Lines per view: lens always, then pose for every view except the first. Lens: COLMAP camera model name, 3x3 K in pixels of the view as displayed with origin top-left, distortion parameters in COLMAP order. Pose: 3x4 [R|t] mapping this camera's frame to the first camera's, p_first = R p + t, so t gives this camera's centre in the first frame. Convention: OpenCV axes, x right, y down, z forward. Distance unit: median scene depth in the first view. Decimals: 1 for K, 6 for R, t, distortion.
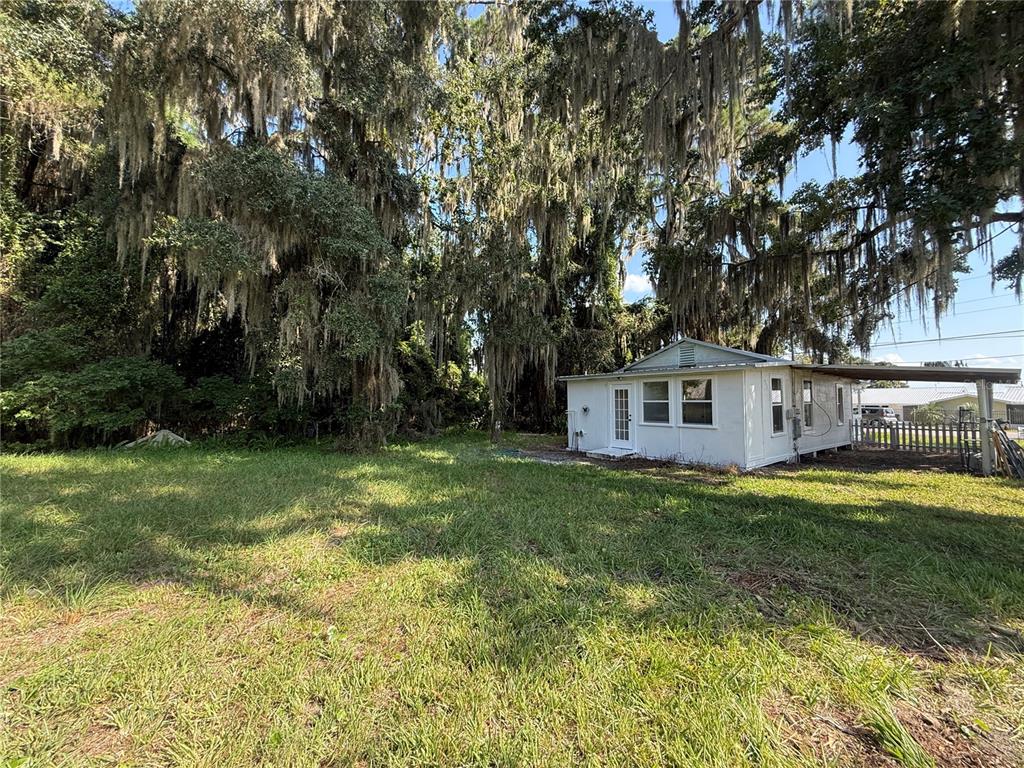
lens RADIAL K [[407.8, 0, 512.0], [0, 407.8, 384.0], [0, 0, 1]] dist [-0.000496, 0.000585]
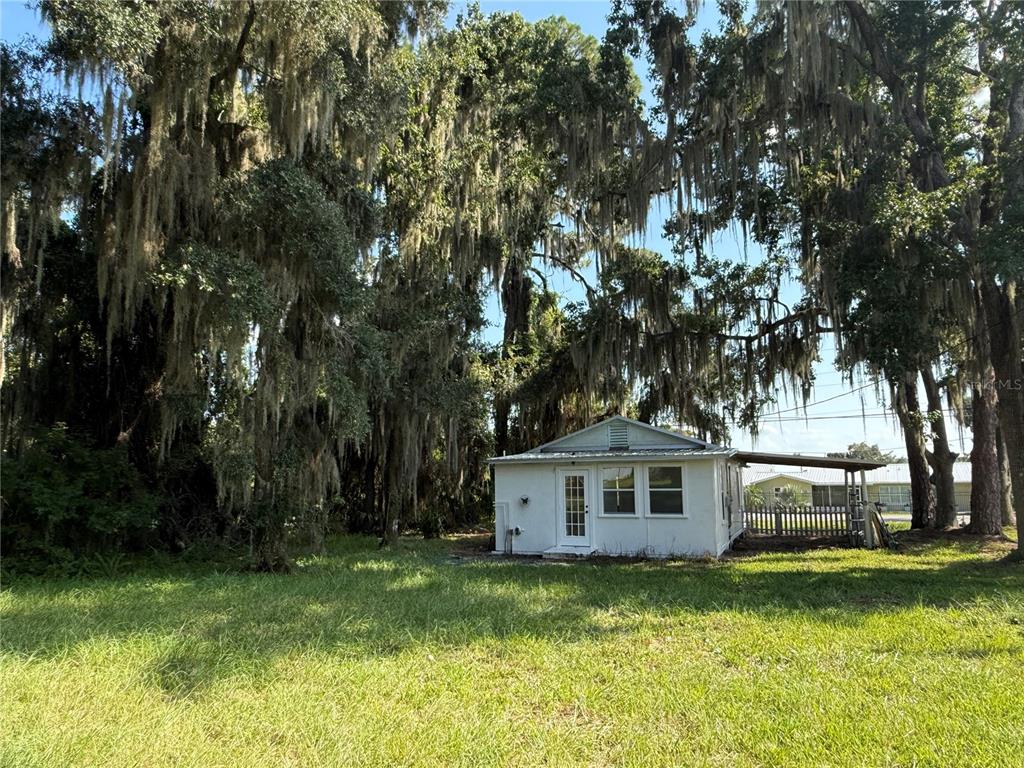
lens RADIAL K [[724.1, 0, 512.0], [0, 724.1, 384.0], [0, 0, 1]] dist [-0.000383, -0.000400]
pose [[0.862568, 0.059943, 0.502378, -0.616648], [-0.013655, 0.995353, -0.095319, -0.031720], [-0.505757, 0.075359, 0.859378, -0.248569]]
